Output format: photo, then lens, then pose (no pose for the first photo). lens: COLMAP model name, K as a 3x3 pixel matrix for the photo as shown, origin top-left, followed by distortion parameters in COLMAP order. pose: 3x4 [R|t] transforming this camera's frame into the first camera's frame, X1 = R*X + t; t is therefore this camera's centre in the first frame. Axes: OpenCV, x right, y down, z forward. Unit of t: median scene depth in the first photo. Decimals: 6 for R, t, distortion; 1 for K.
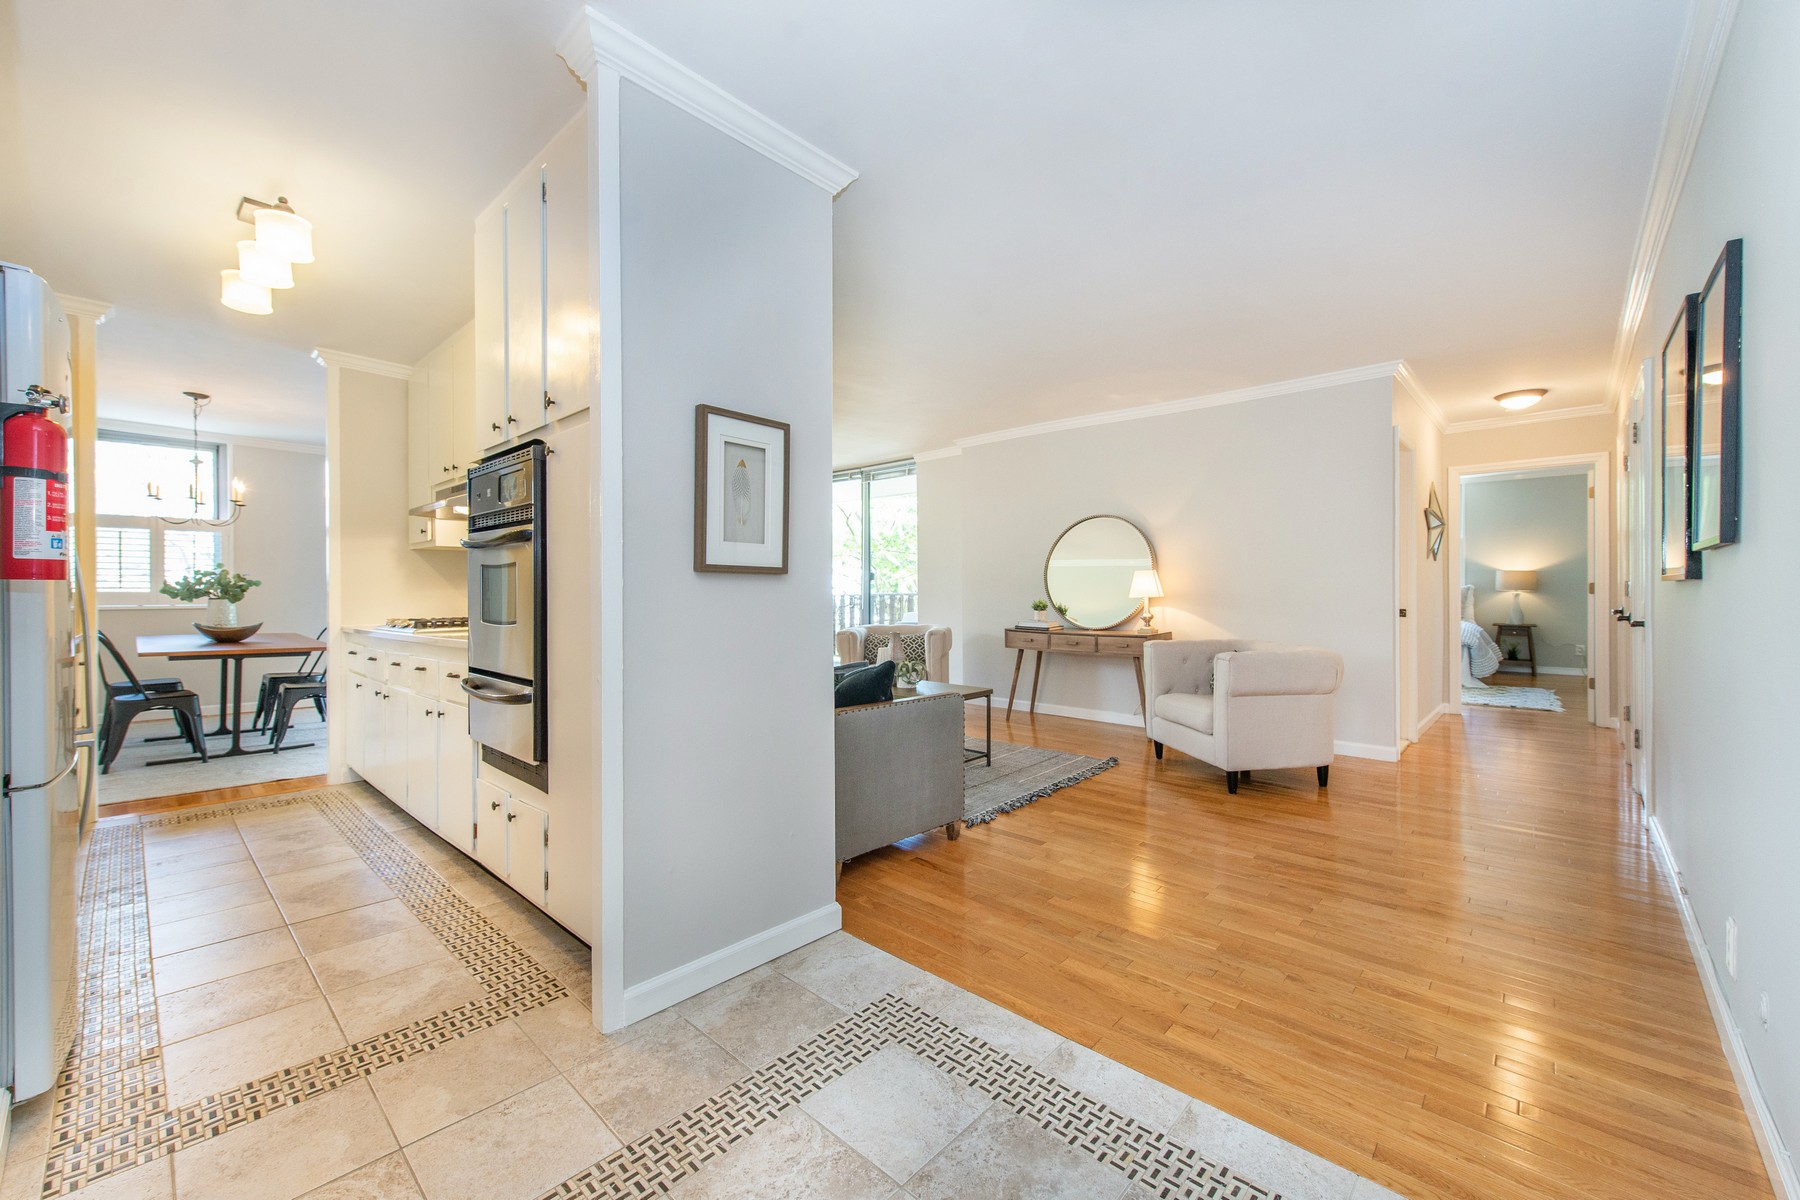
lens RADIAL K [[715.7, 0, 904.5], [0, 715.7, 595.1], [0, 0, 1]] dist [0.007427, -0.000285]
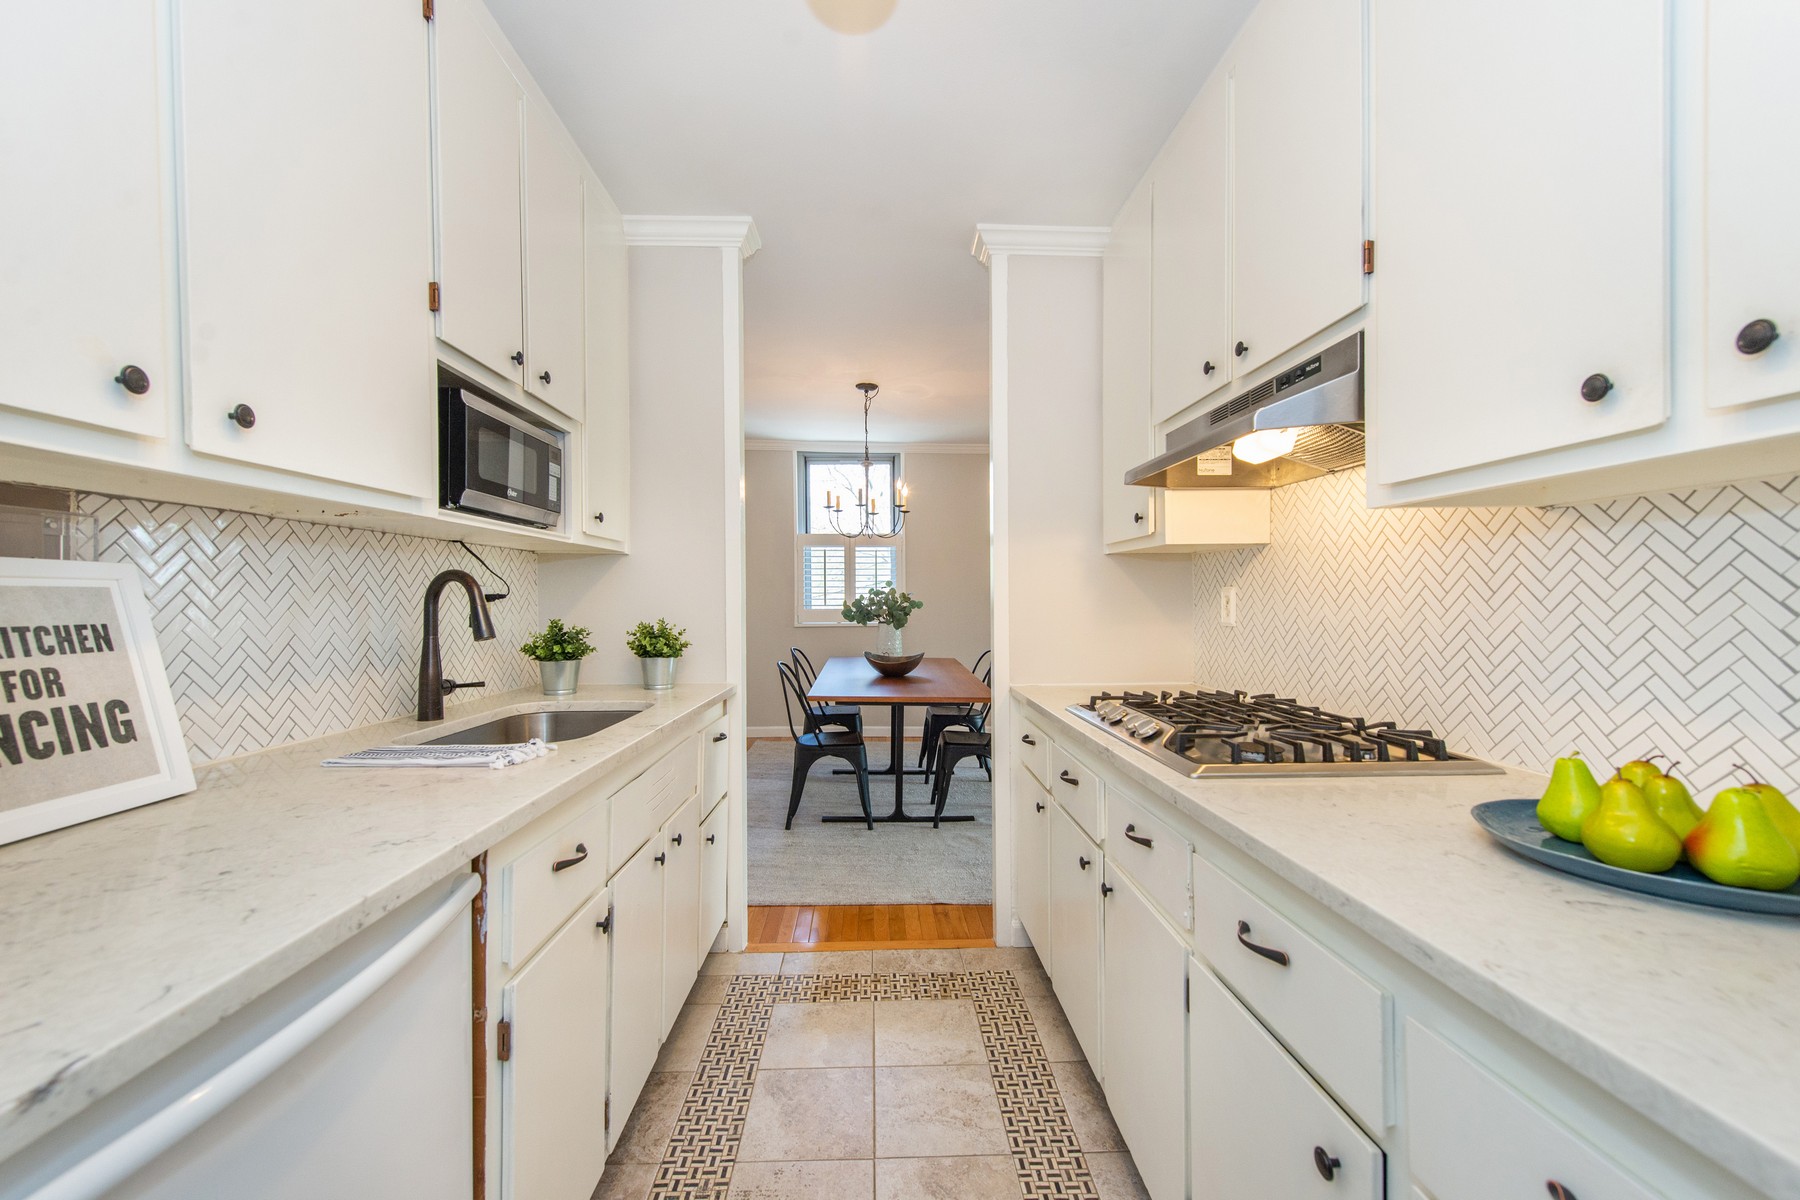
lens RADIAL K [[715.7, 0, 904.5], [0, 715.7, 595.1], [0, 0, 1]] dist [0.007427, -0.000285]
pose [[0.713780, -0.003530, -0.700361, -0.337591], [0.003294, 0.999993, -0.001683, -0.025813], [0.700362, -0.001106, 0.713787, 0.403308]]
